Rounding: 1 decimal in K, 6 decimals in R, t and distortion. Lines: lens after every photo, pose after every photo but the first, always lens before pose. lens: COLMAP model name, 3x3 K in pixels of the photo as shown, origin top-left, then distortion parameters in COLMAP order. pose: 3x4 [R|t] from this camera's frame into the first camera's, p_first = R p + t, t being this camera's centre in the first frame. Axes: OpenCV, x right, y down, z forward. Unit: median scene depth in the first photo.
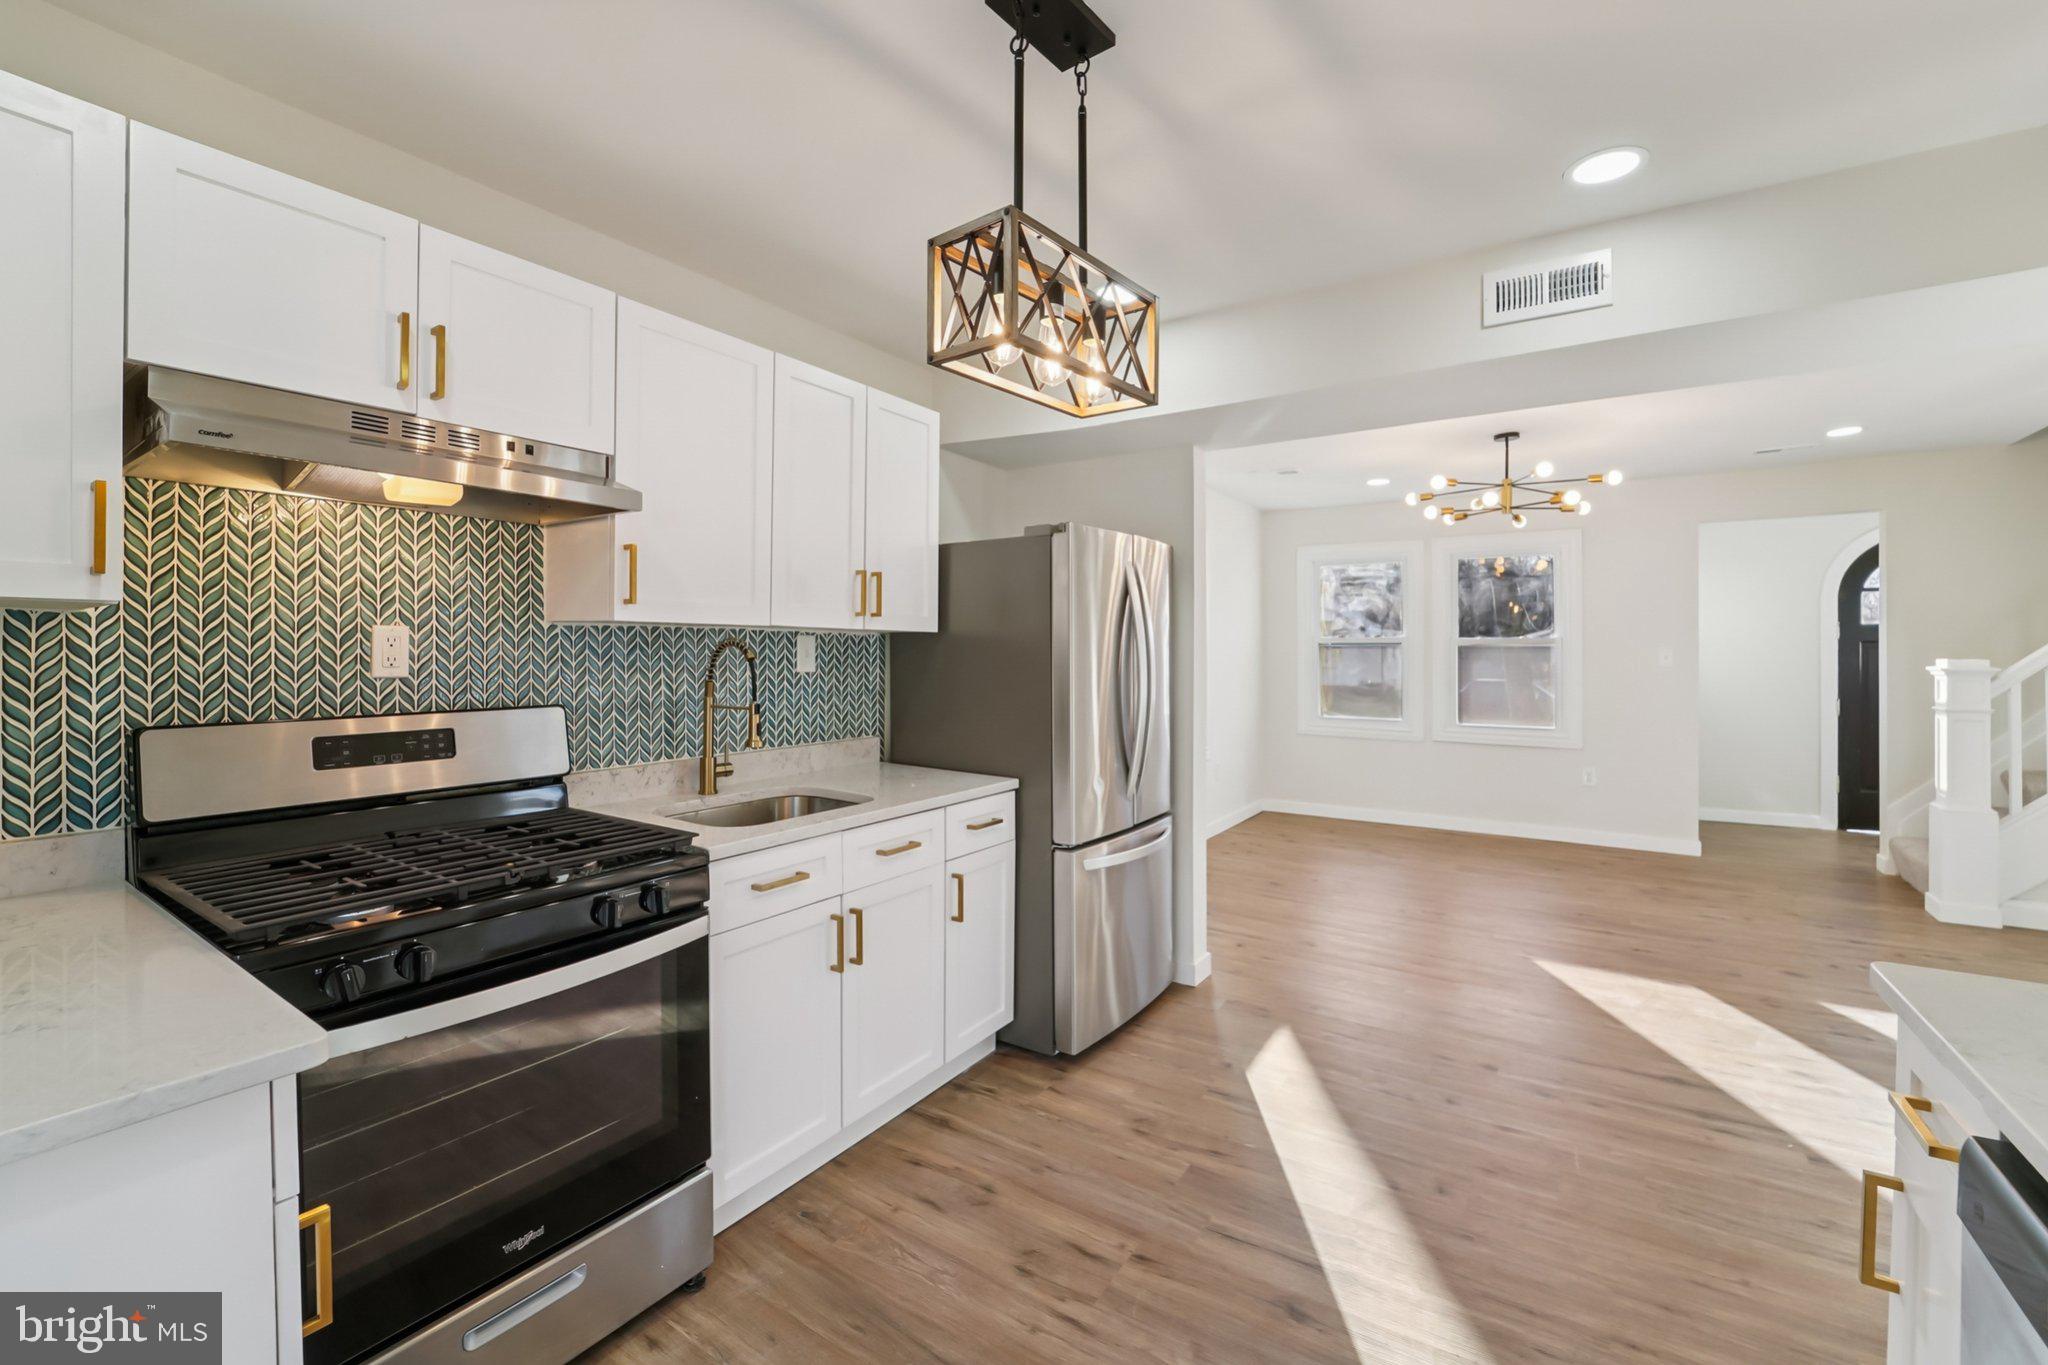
lens RADIAL K [[821.4, 0, 1049.7], [0, 821.4, 652.2], [0, 0, 1]] dist [-0.000649, -0.000072]
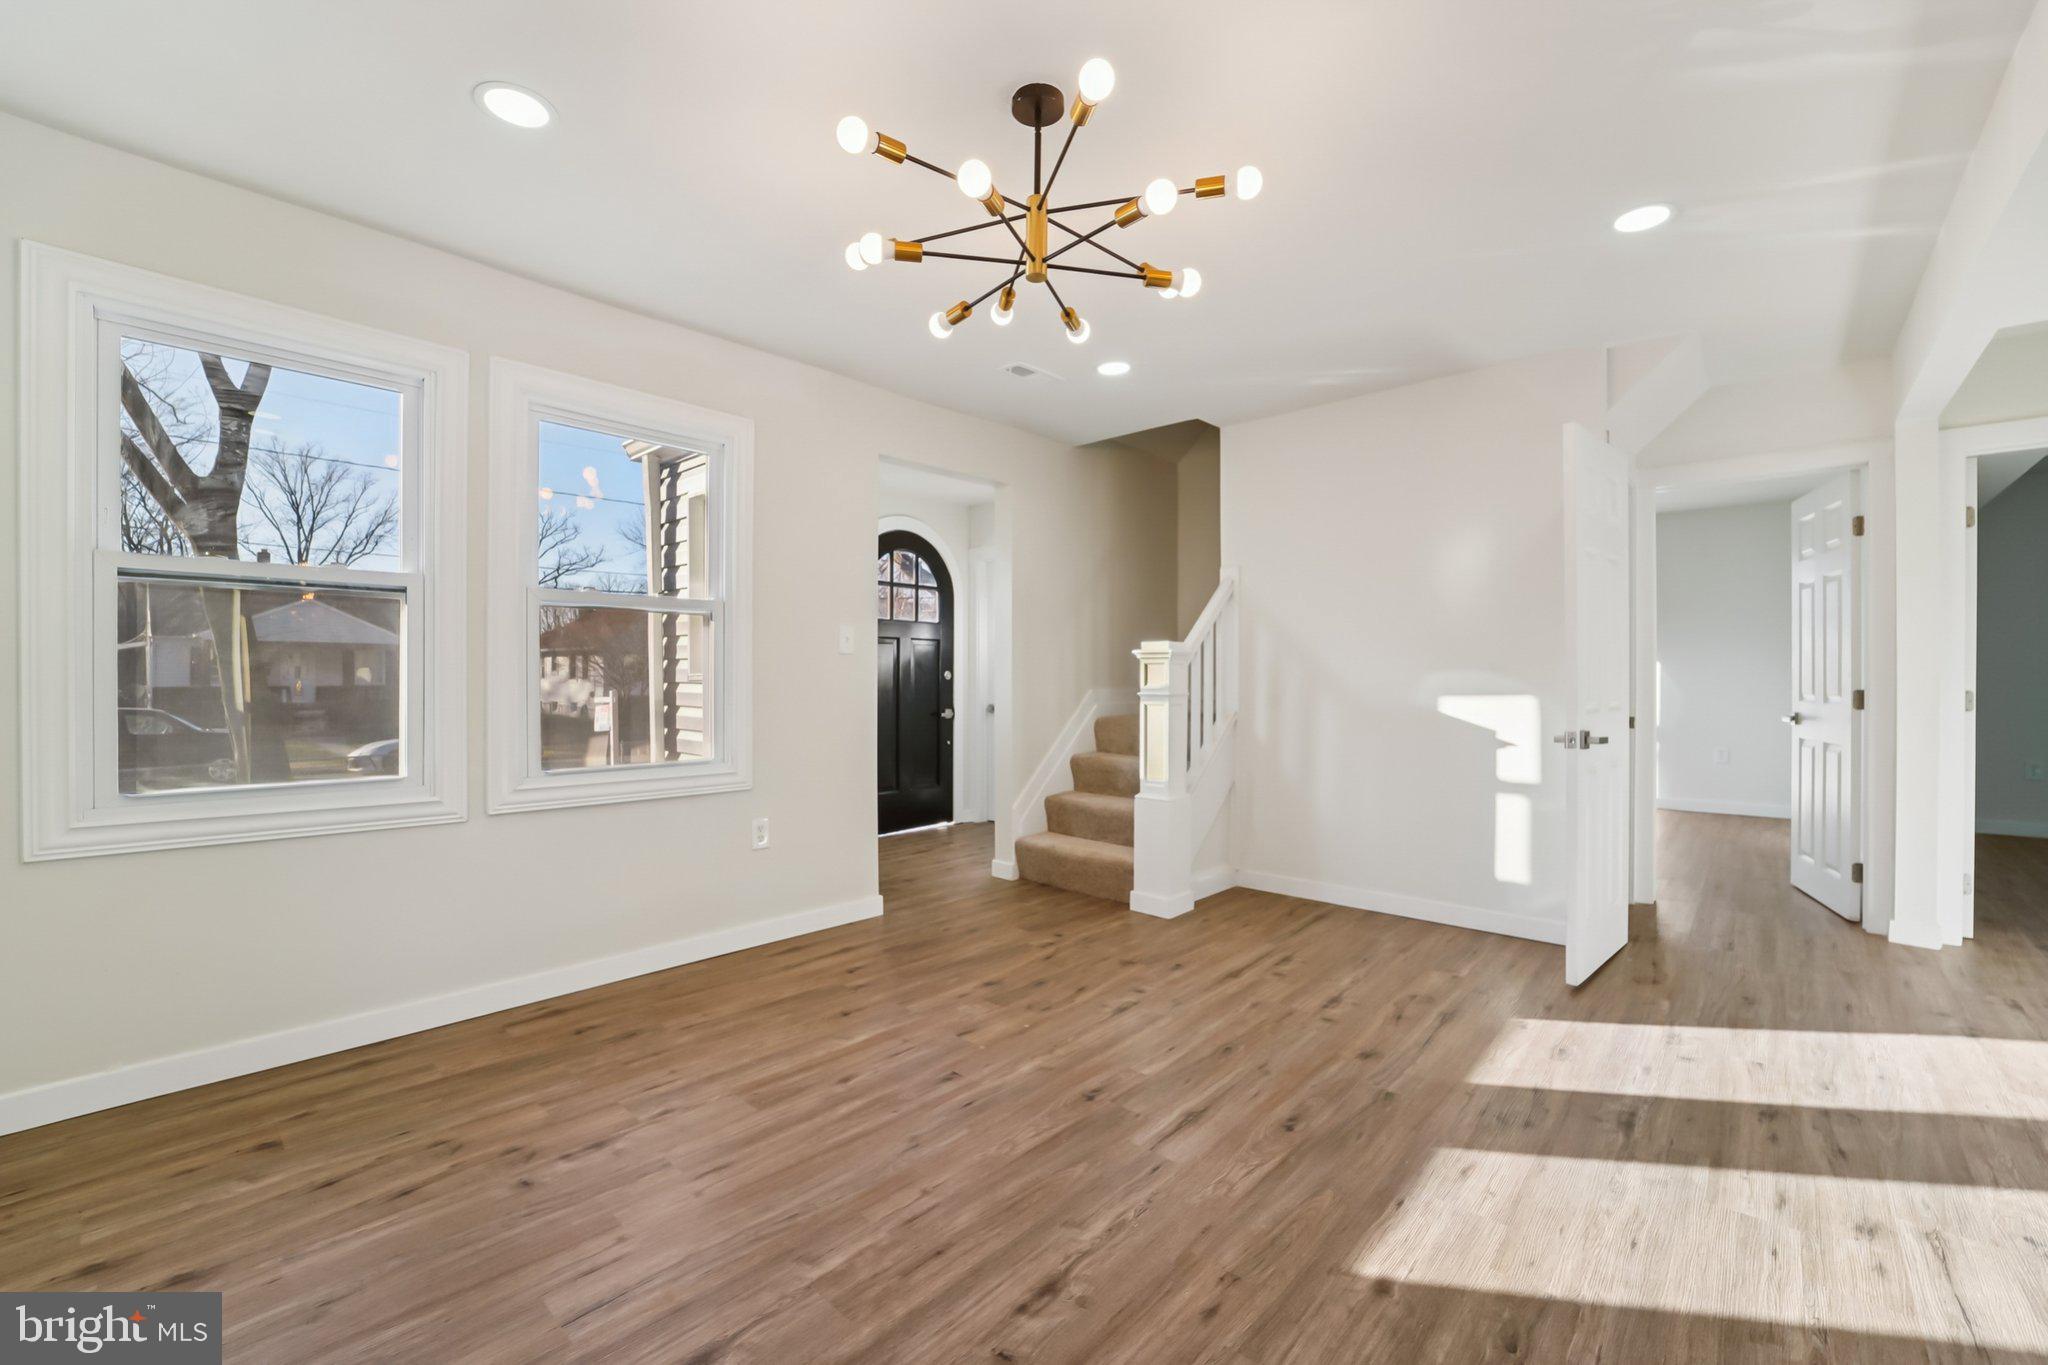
lens RADIAL K [[840.1, 0, 1024.0], [0, 840.1, 682.5], [0, 0, 1]] dist [-0.001138, -0.000140]
pose [[0.147105, -0.000305, 0.989121, 0.225682], [-0.002236, 0.999997, 0.000641, 0.114882], [-0.989118, -0.002306, 0.147104, 2.071322]]
